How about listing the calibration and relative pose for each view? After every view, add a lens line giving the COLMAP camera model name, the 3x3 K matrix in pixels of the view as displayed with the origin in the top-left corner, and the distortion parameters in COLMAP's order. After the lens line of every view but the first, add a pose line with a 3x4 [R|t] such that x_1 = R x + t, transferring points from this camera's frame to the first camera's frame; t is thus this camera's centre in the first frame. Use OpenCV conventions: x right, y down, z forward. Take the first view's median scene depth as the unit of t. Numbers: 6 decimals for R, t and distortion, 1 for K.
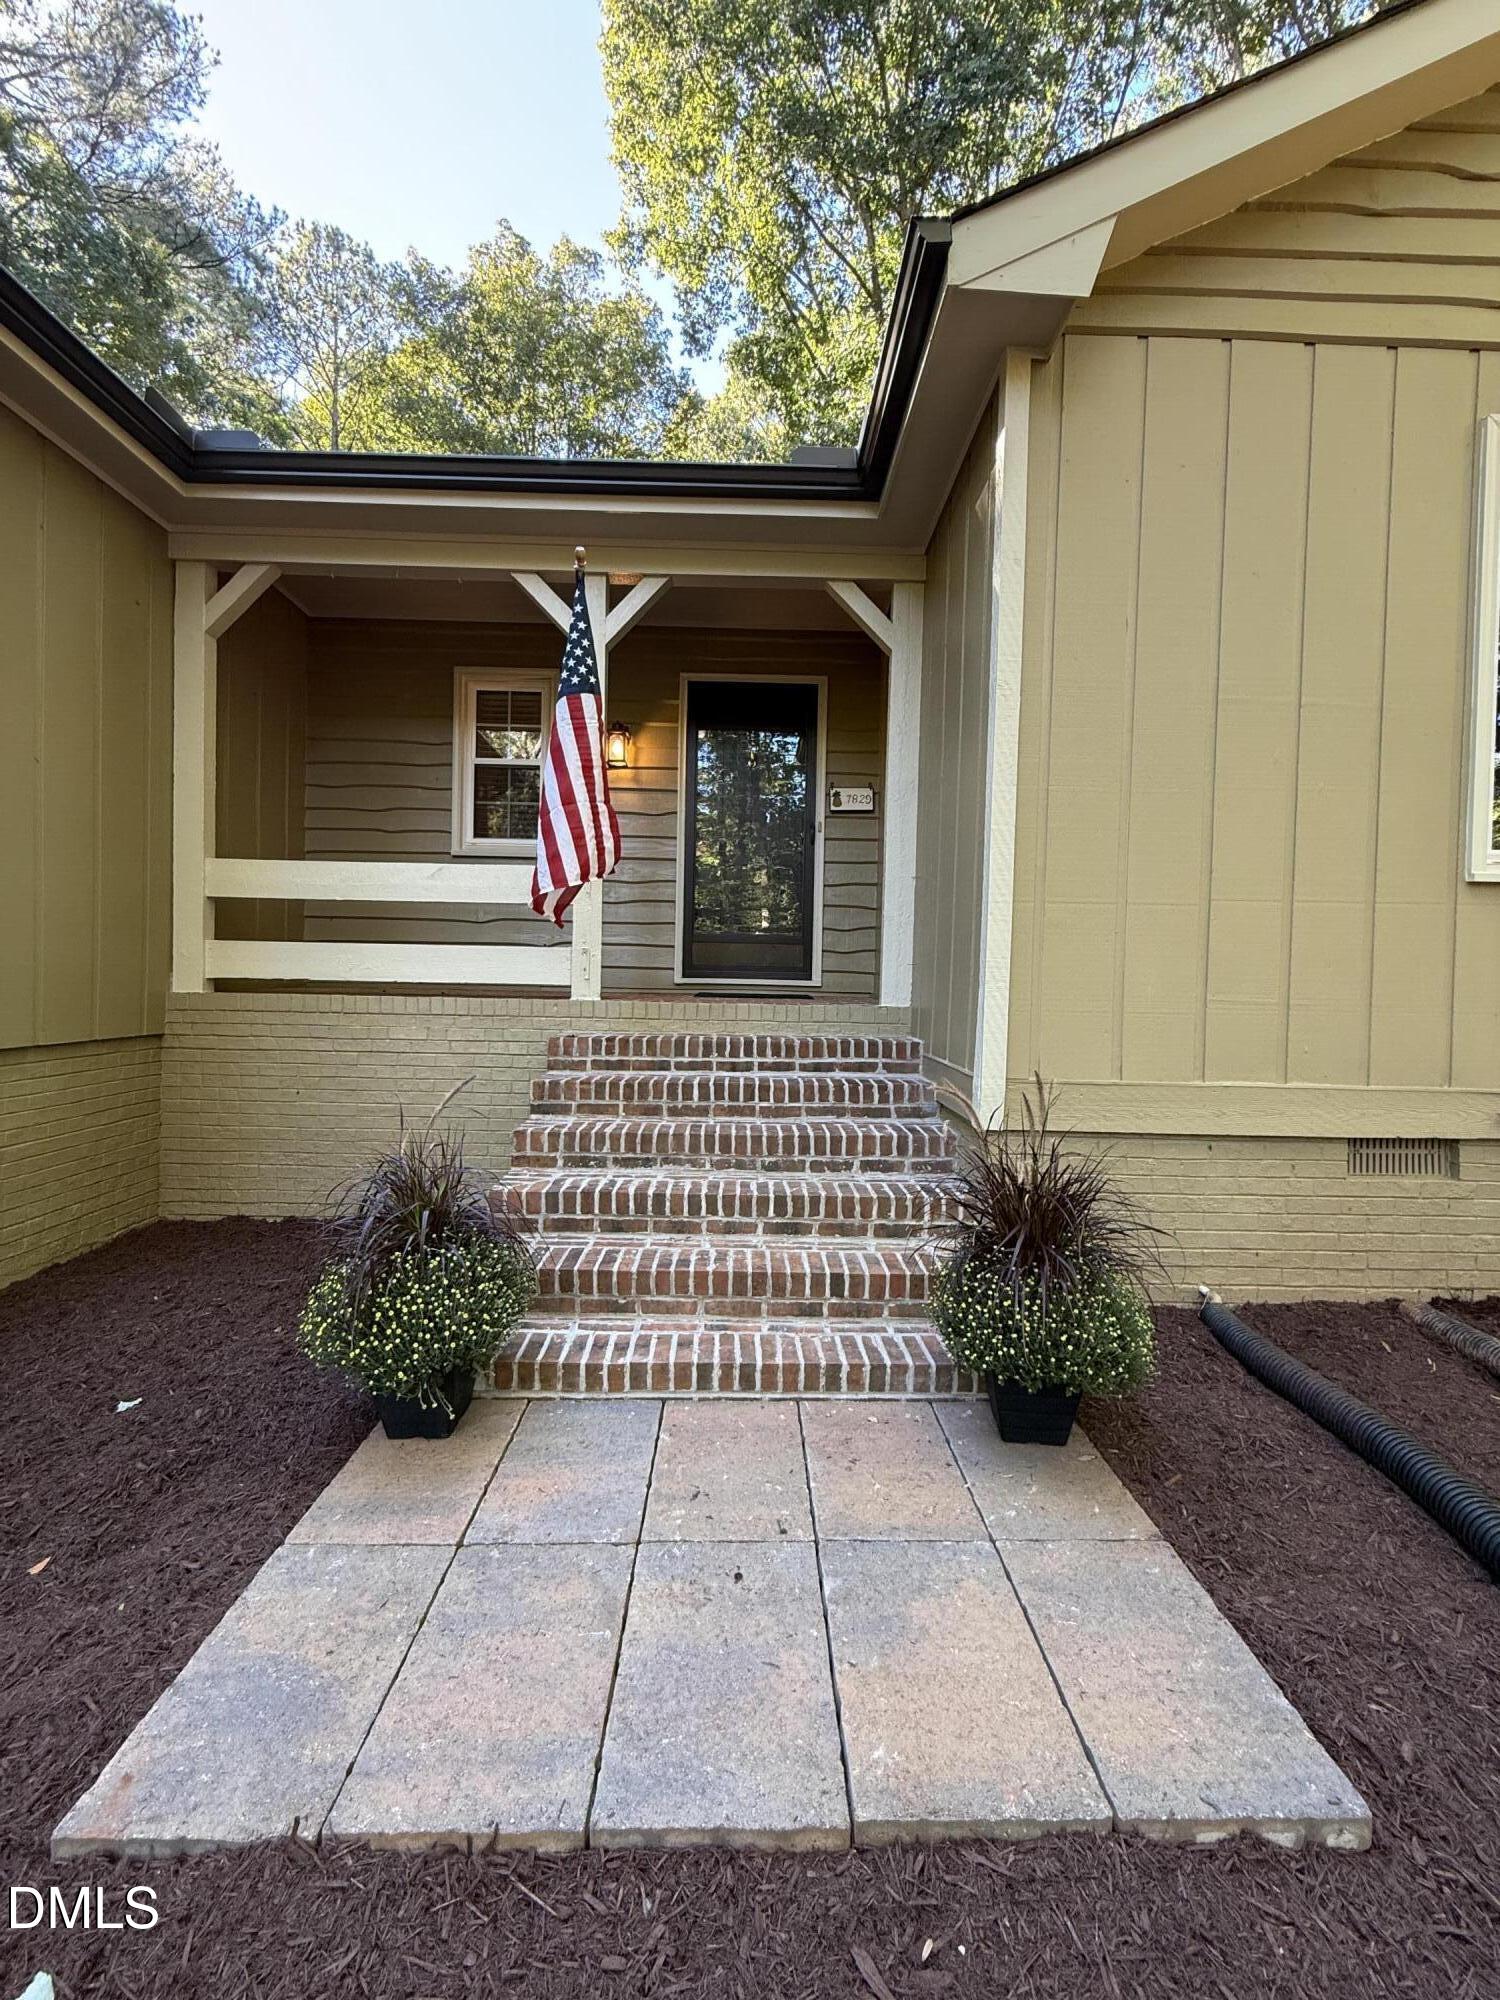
lens RADIAL K [[793.8, 0, 750.0], [0, 793.8, 1000.0], [0, 0, 1]] dist [-0.004412, 0.000501]
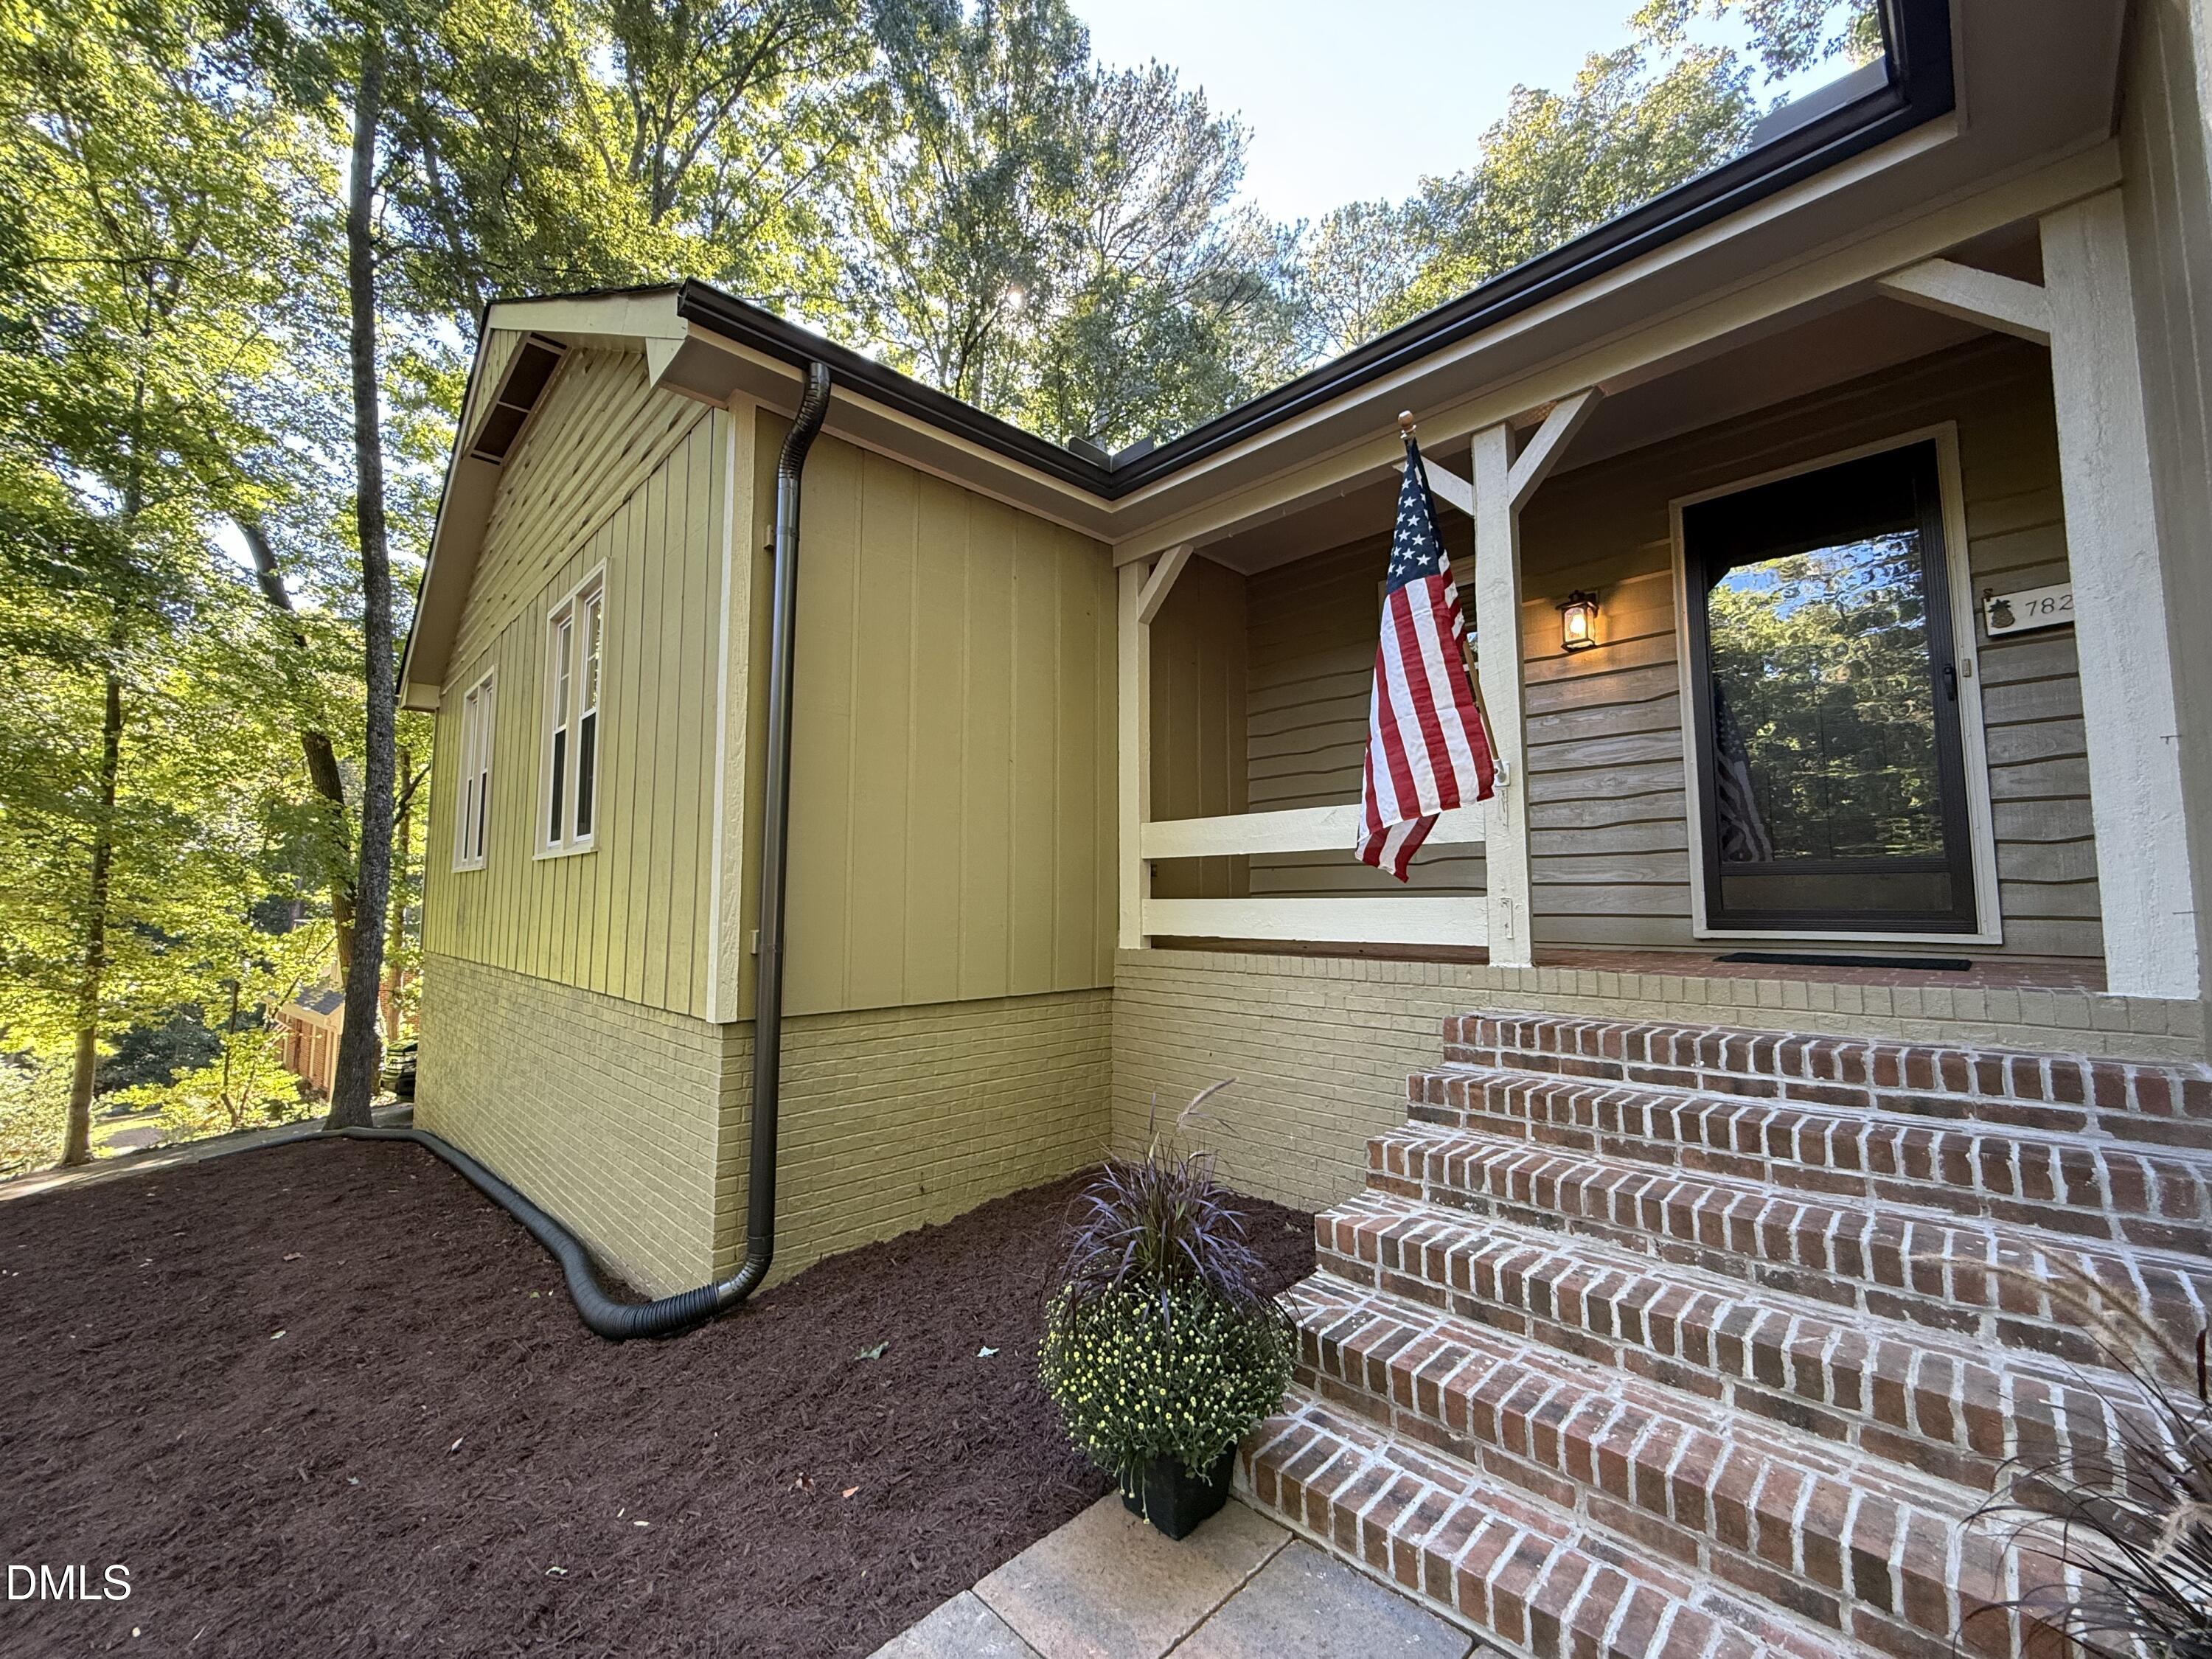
lens RADIAL K [[877.9, 0, 1106.0], [0, 877.9, 829.5], [0, 0, 1]] dist [-0.004412, 0.000501]
pose [[0.686263, -0.082562, -0.722653, 0.170079], [-0.003278, 0.993176, -0.116582, -0.037375], [0.727346, 0.082375, 0.681309, 0.180025]]
